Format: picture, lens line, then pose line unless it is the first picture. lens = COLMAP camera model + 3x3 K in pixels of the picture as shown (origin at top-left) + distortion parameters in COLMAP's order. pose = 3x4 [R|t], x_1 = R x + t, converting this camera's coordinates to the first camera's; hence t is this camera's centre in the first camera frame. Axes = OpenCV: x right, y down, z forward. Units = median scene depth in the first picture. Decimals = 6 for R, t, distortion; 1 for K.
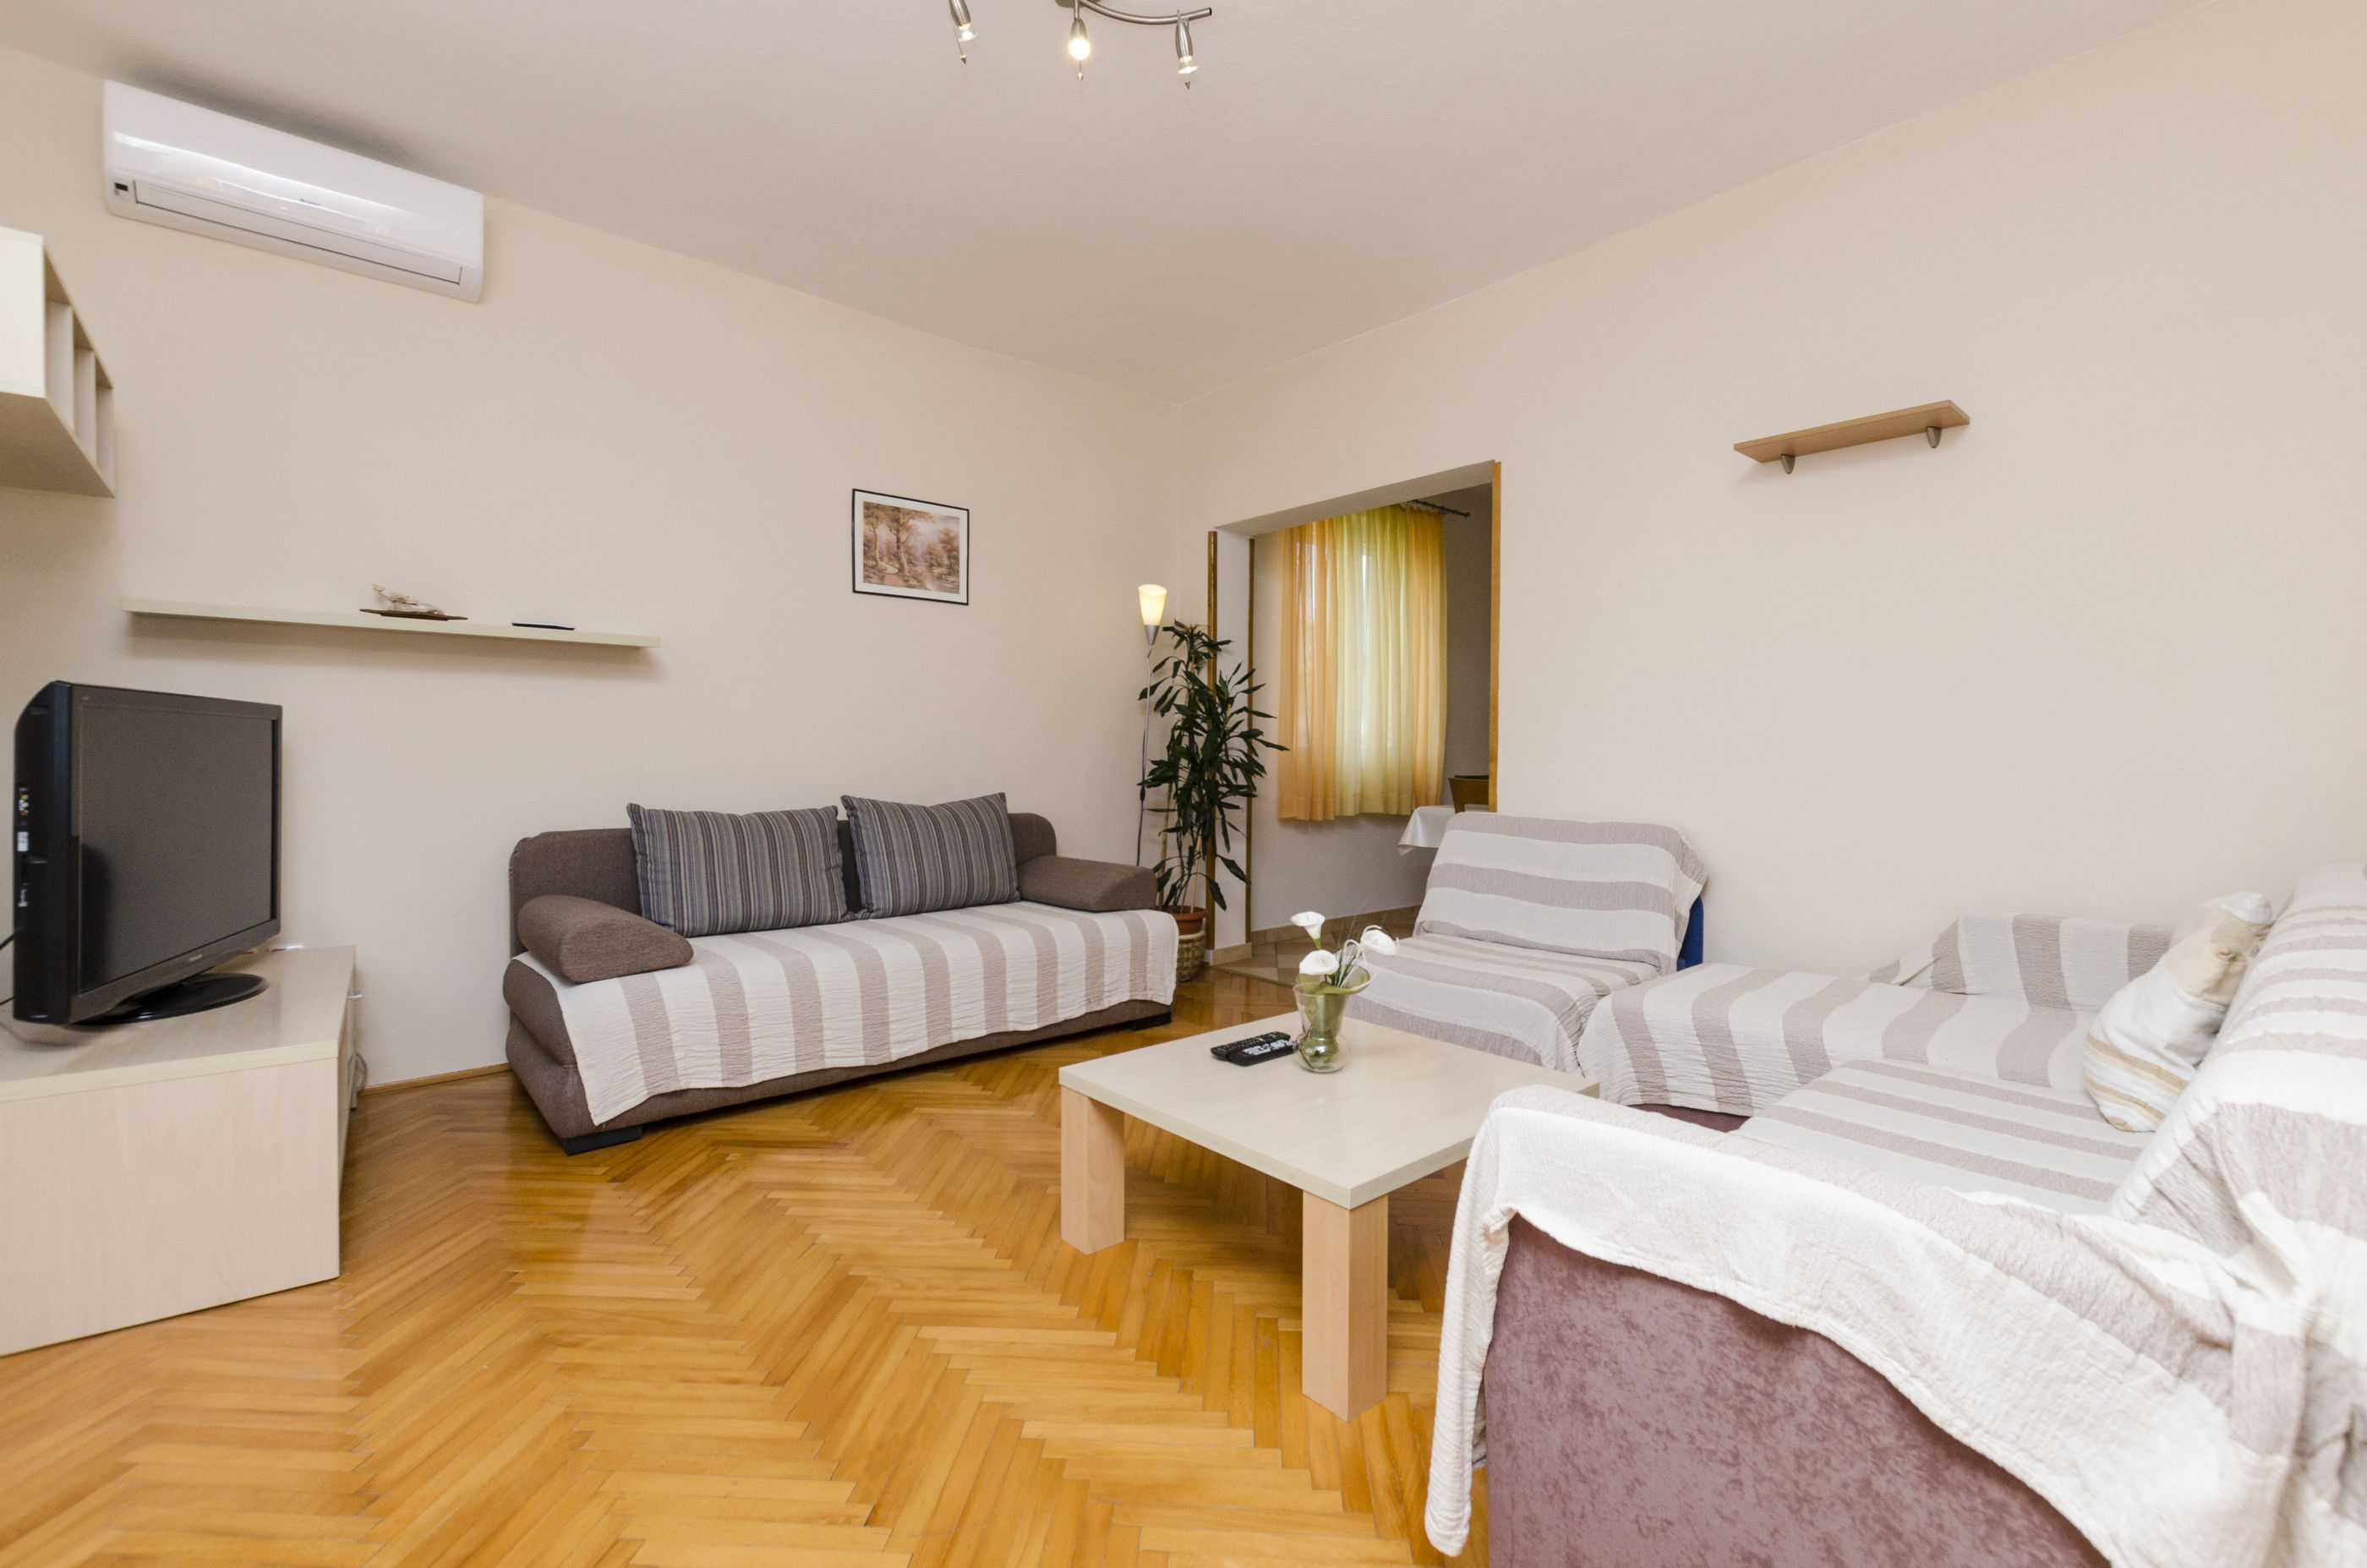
lens RADIAL K [[1031.4, 0, 1197.2], [0, 1031.4, 773.0], [0, 0, 1]] dist [0.011123, -0.004369]
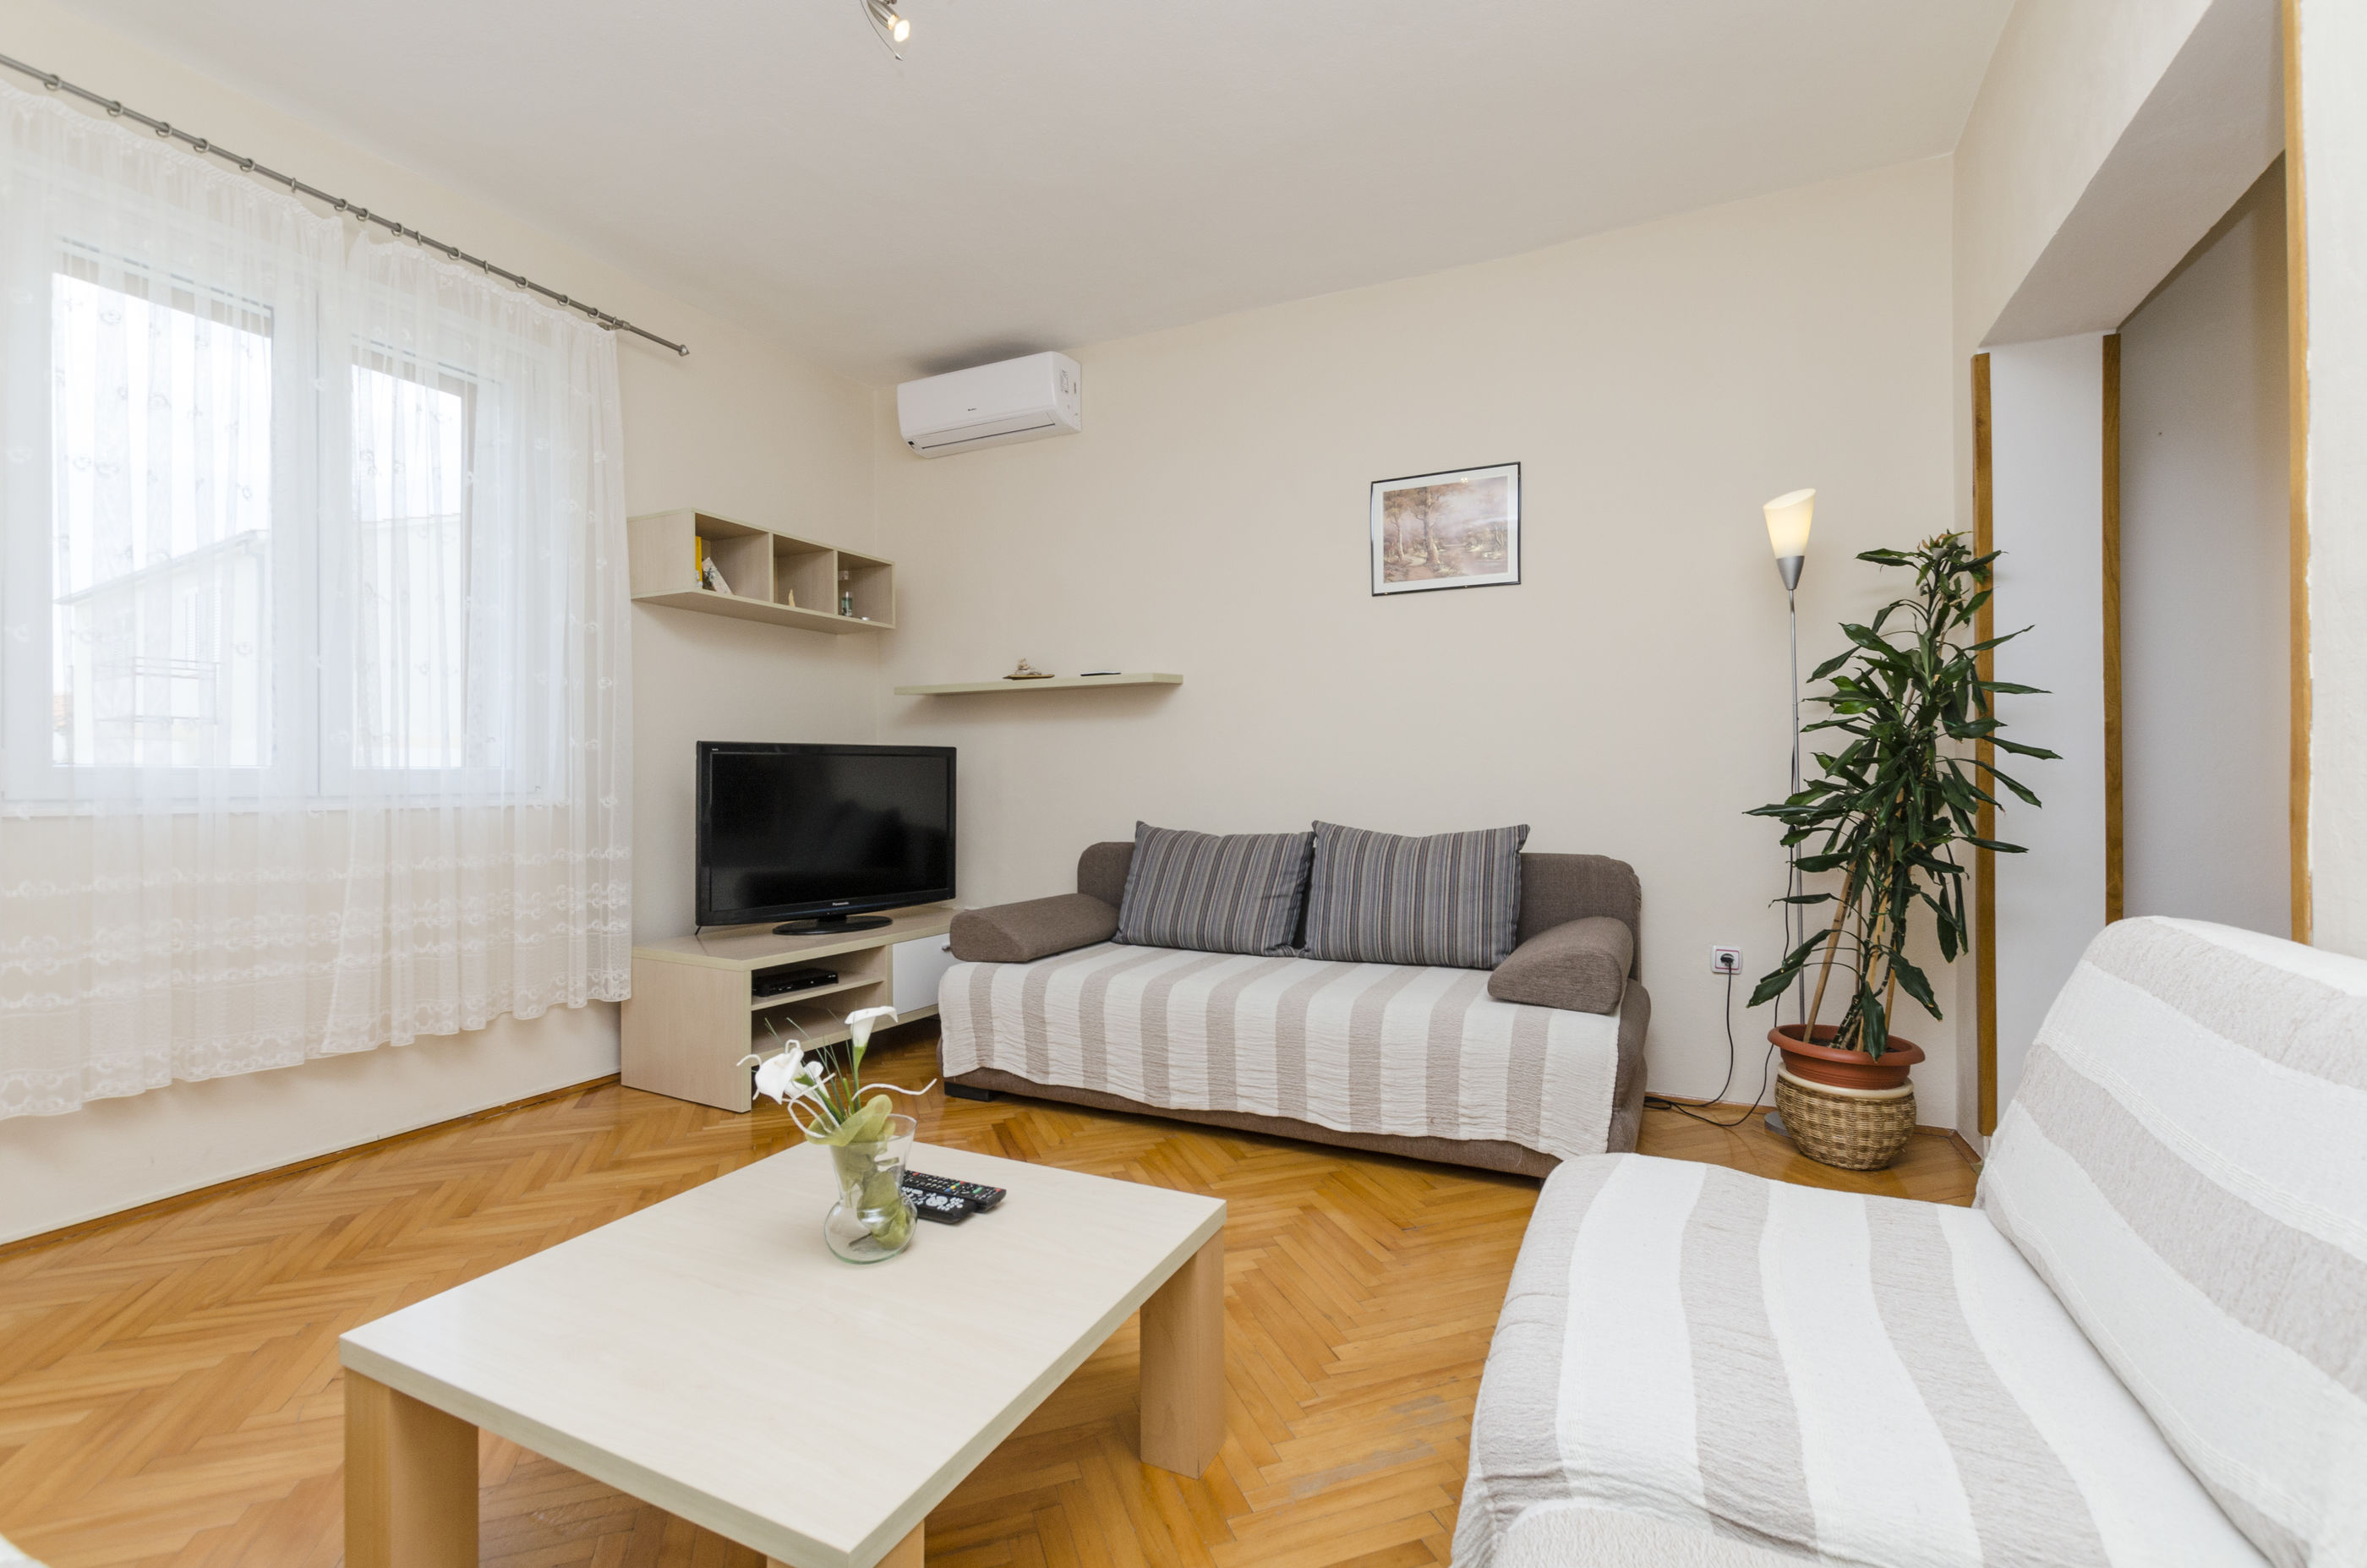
lens RADIAL K [[1031.4, 0, 1189.7], [0, 1031.4, 771.5], [0, 0, 1]] dist [0.011123, -0.004369]
pose [[0.381682, -0.013898, -0.924189, 0.483248], [-0.008784, 0.999787, -0.018663, -0.003716], [0.924252, 0.015241, 0.381479, 0.564100]]
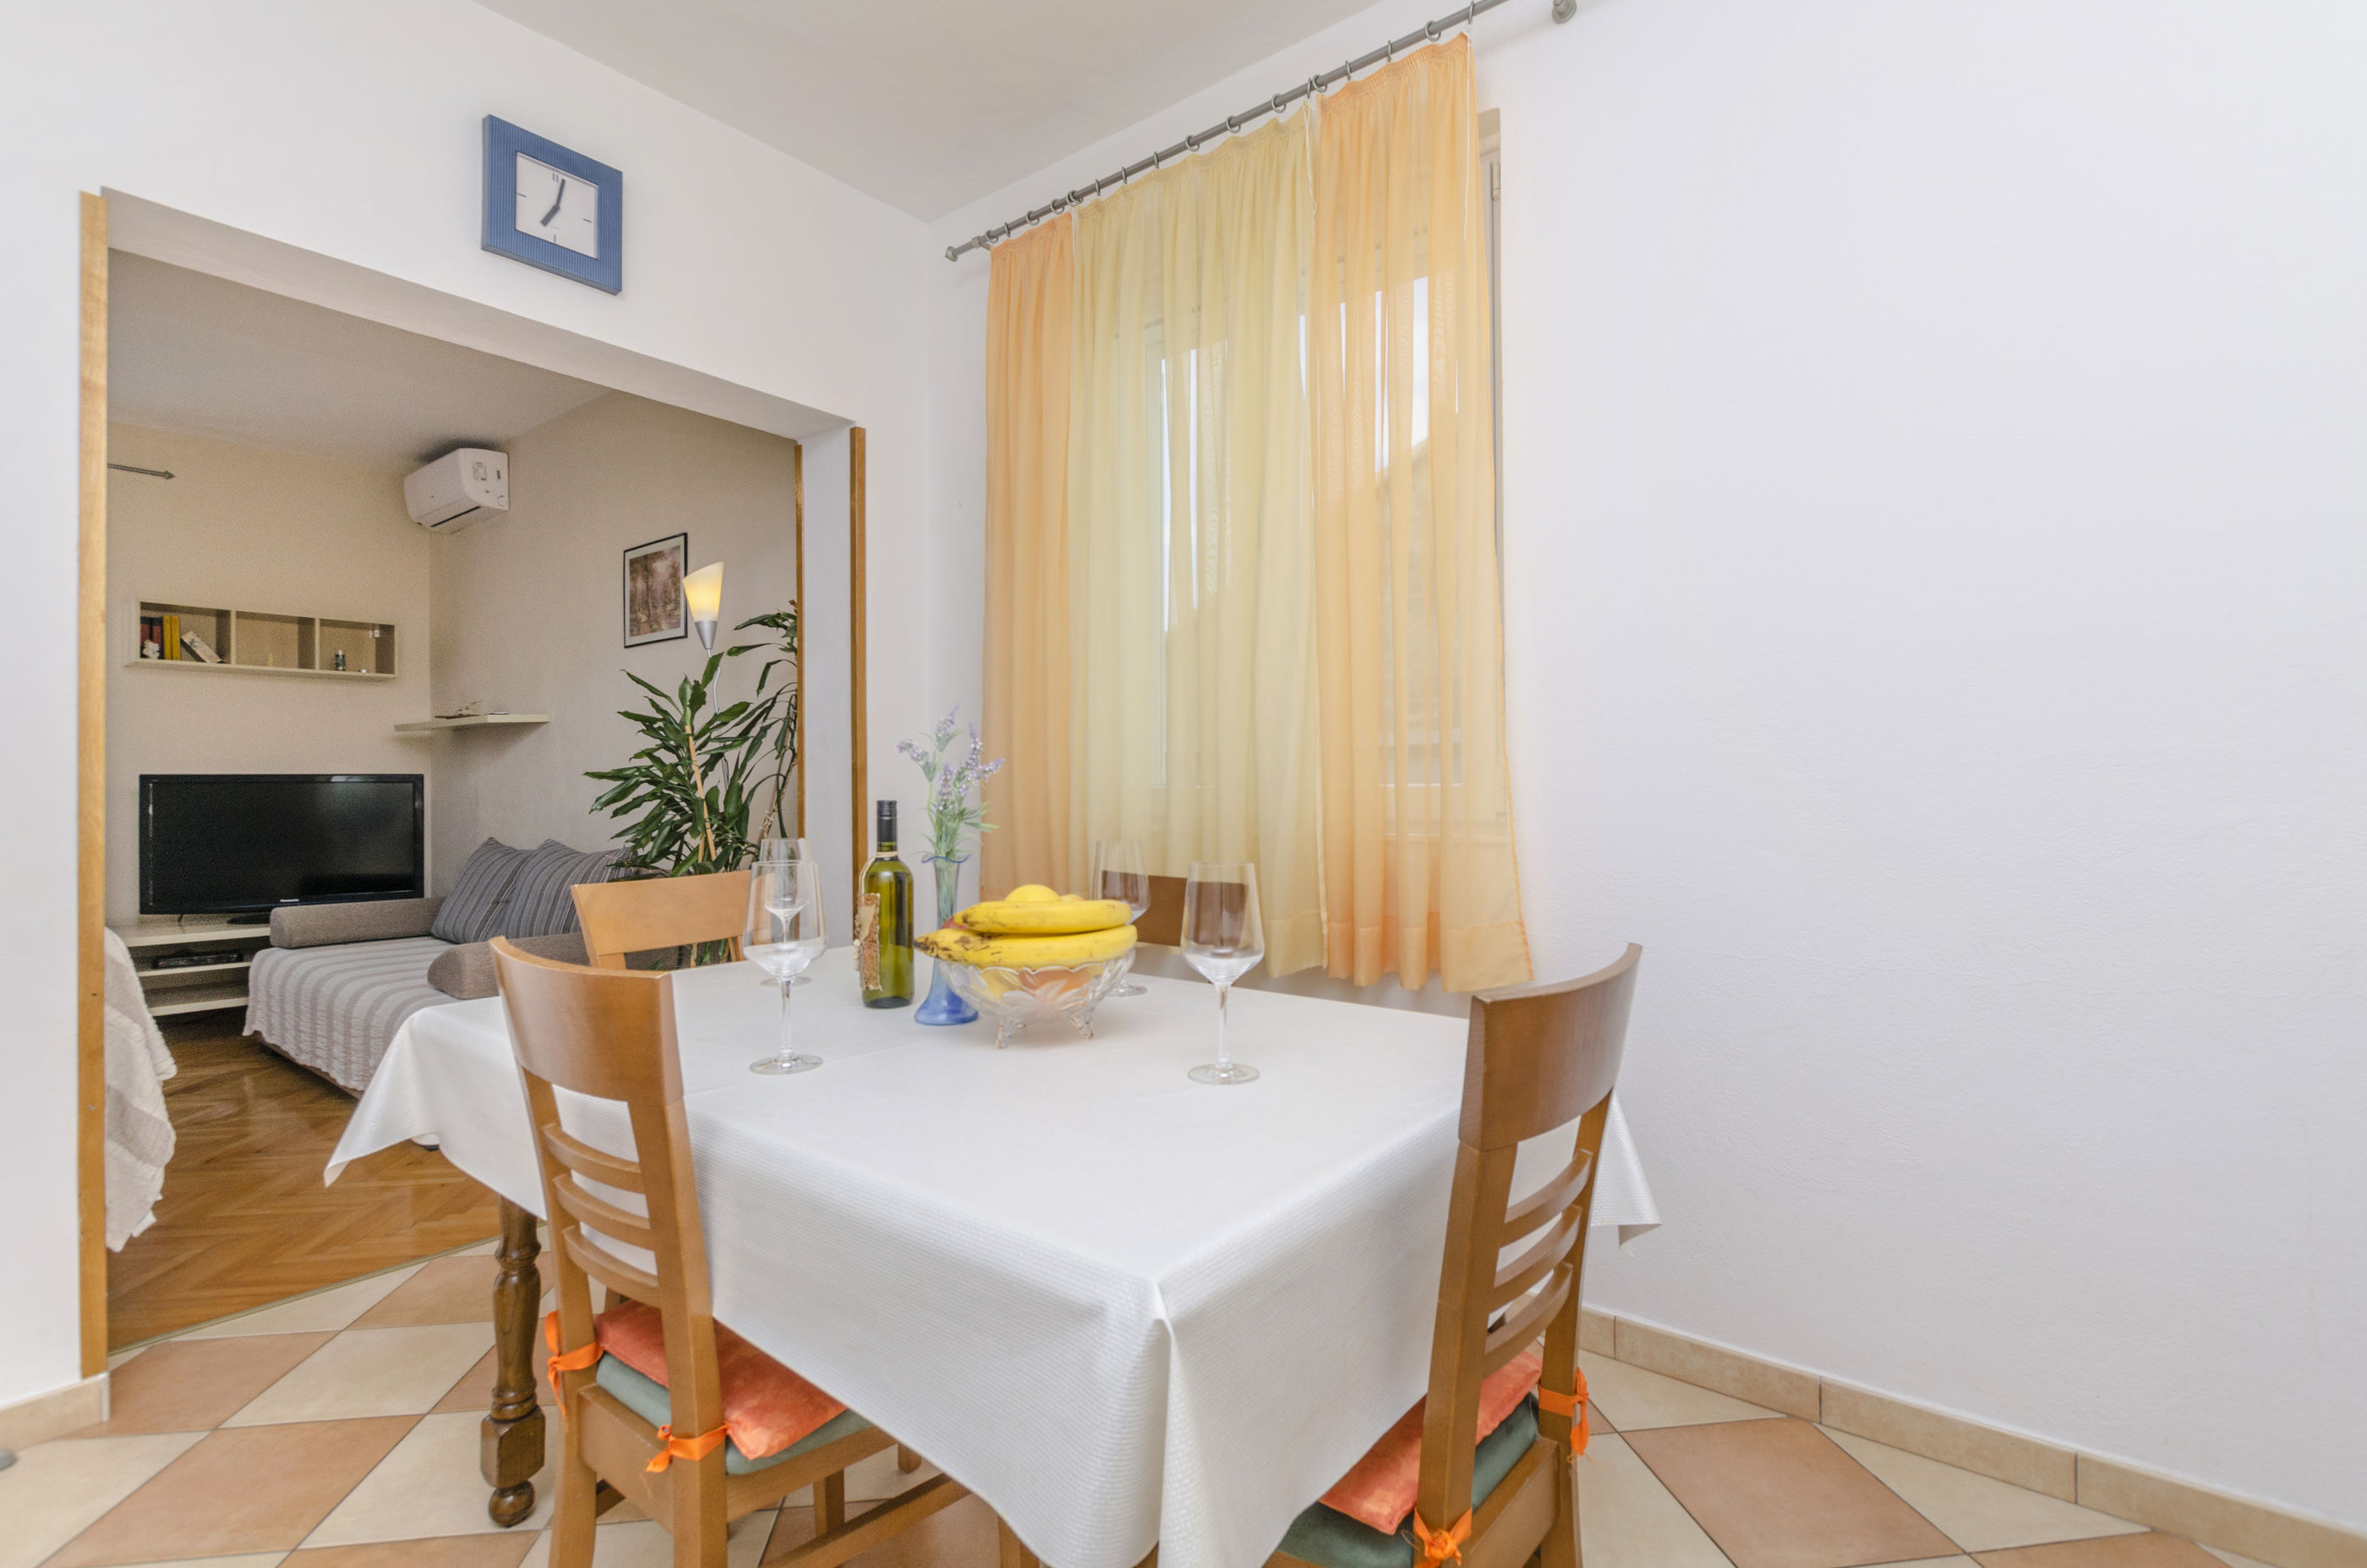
lens RADIAL K [[1107.7, 0, 1176.6], [0, 1107.7, 767.8], [0, 0, 1]] dist [0.003080, -0.001910]
pose [[0.161697, -0.025025, -0.986523, 0.961546], [-0.013227, 0.999534, -0.027523, -0.032610], [0.986752, 0.017499, 0.161291, 1.519377]]
